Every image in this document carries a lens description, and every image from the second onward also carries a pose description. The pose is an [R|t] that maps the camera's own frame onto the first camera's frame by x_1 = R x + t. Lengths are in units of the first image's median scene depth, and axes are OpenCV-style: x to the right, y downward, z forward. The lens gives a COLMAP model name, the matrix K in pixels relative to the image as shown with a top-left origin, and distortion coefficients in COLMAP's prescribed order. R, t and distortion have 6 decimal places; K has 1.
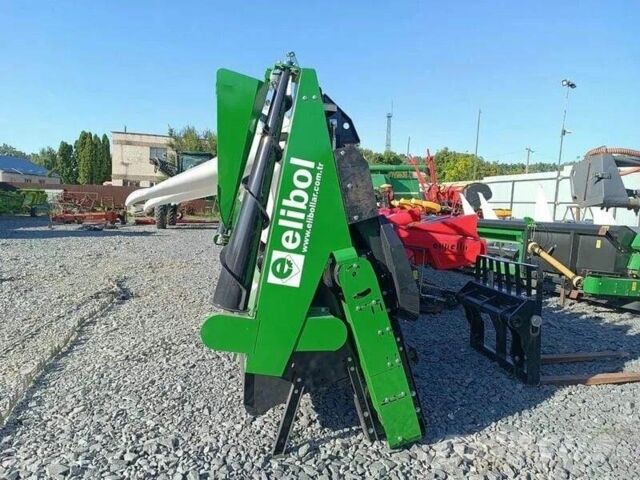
lens RADIAL K [[457.7, 0, 321.1], [0, 457.7, 239.5], [0, 0, 1]] dist [-0.002126, -0.000114]
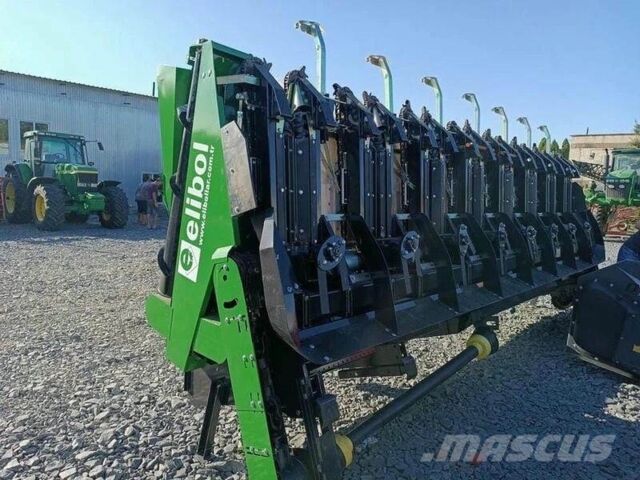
lens RADIAL K [[457.7, 0, 320.9], [0, 457.7, 239.6], [0, 0, 1]] dist [-0.002126, -0.000114]
pose [[0.592226, 0.078304, -0.801958, 0.837657], [-0.088996, 0.995534, 0.031484, -0.033234], [0.800842, 0.052726, 0.596550, 0.651265]]
